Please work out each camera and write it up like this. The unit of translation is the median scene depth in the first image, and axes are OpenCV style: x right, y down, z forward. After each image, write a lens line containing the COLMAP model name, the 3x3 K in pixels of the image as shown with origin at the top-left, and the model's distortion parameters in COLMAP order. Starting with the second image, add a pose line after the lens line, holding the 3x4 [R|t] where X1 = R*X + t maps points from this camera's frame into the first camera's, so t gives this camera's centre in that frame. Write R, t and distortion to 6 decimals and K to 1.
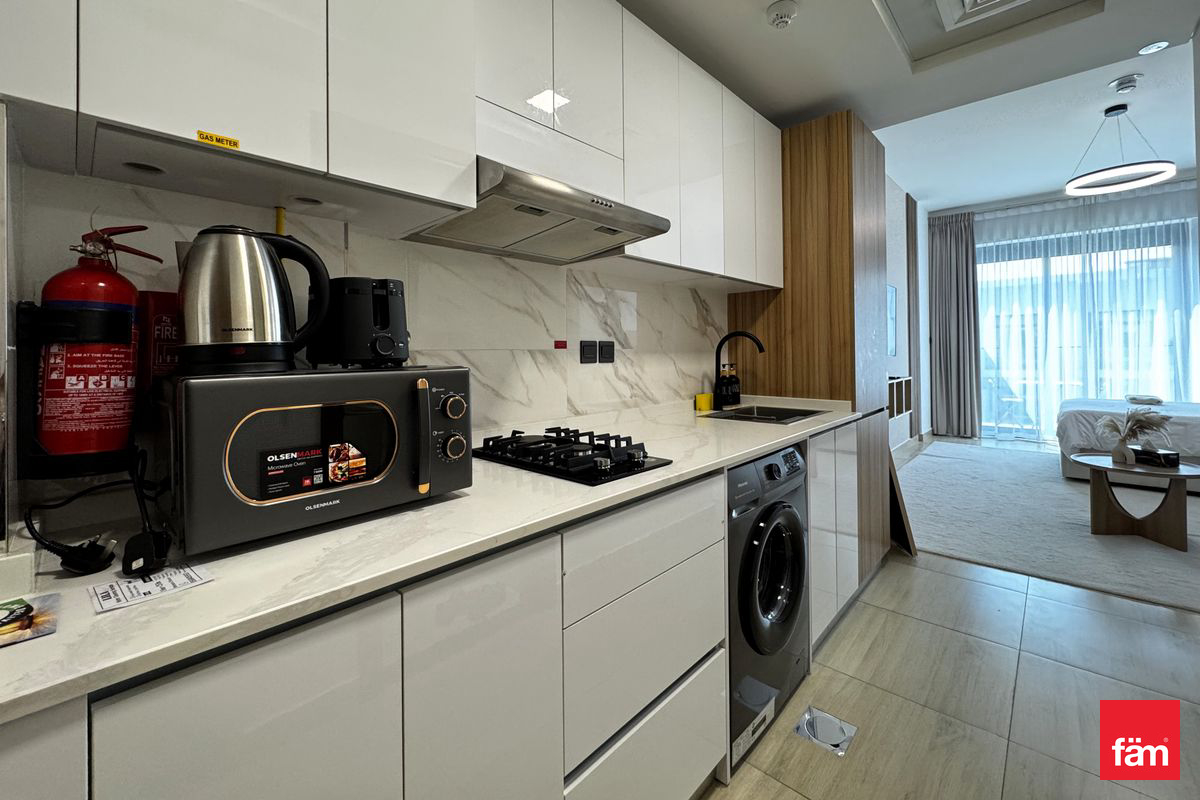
lens RADIAL K [[495.4, 0, 604.5], [0, 495.4, 344.8], [0, 0, 1]] dist [-0.001705, -0.000195]
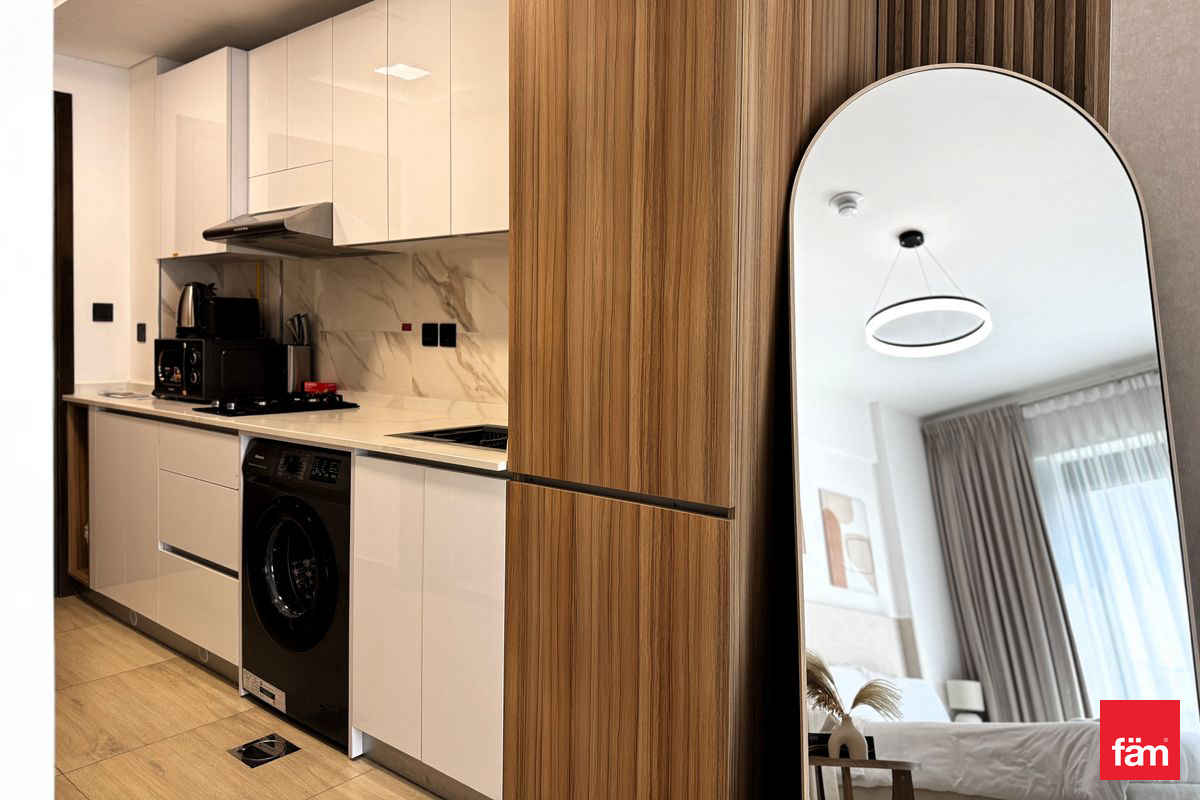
lens RADIAL K [[829.3, 0, 598.1], [0, 829.3, 350.4], [0, 0, 1]] dist [0.092978, -0.125306]
pose [[0.037454, 0.034375, -0.998707, 1.499722], [0.003762, 0.999396, 0.034539, -0.009312], [0.999291, -0.005051, 0.037302, 1.172809]]
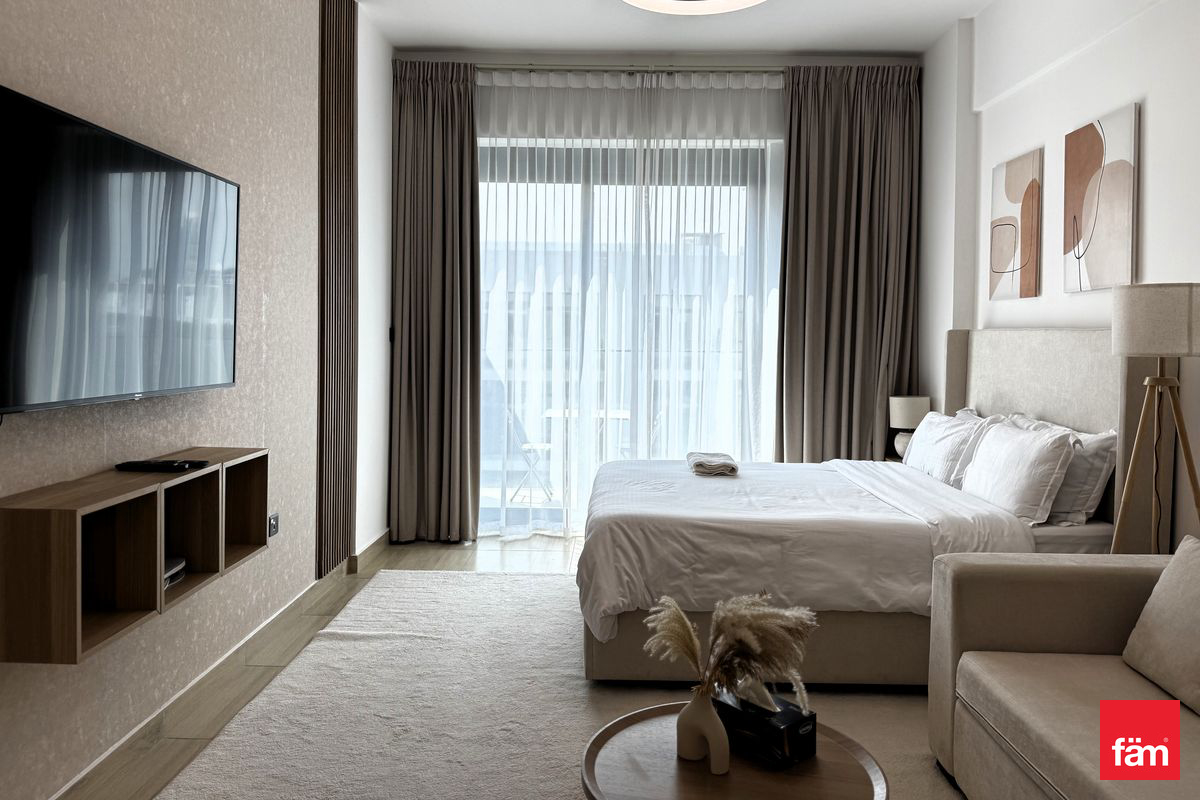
lens RADIAL K [[832.7, 0, 606.3], [0, 832.7, 351.8], [0, 0, 1]] dist [0.092016, -0.142324]
pose [[0.742116, 0.008648, 0.670215, 0.972963], [-0.030235, 0.999331, 0.020584, -0.055862], [-0.669589, -0.035540, 0.741881, 0.993977]]
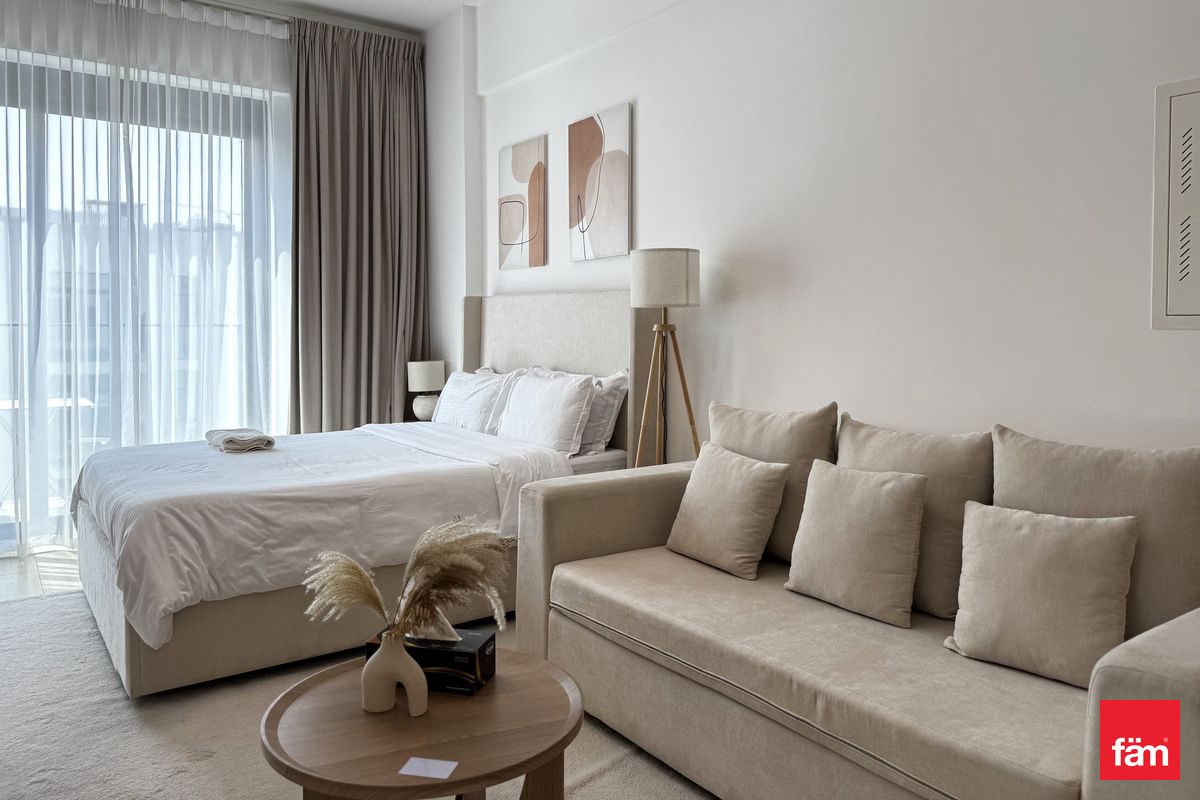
lens RADIAL K [[829.3, 0, 598.1], [0, 829.3, 350.4], [0, 0, 1]] dist [0.092978, -0.125306]
pose [[0.196667, -0.013729, 0.980374, 0.879808], [-0.018098, 0.999681, 0.017630, 0.011161], [-0.980303, -0.021210, 0.196356, 1.203123]]
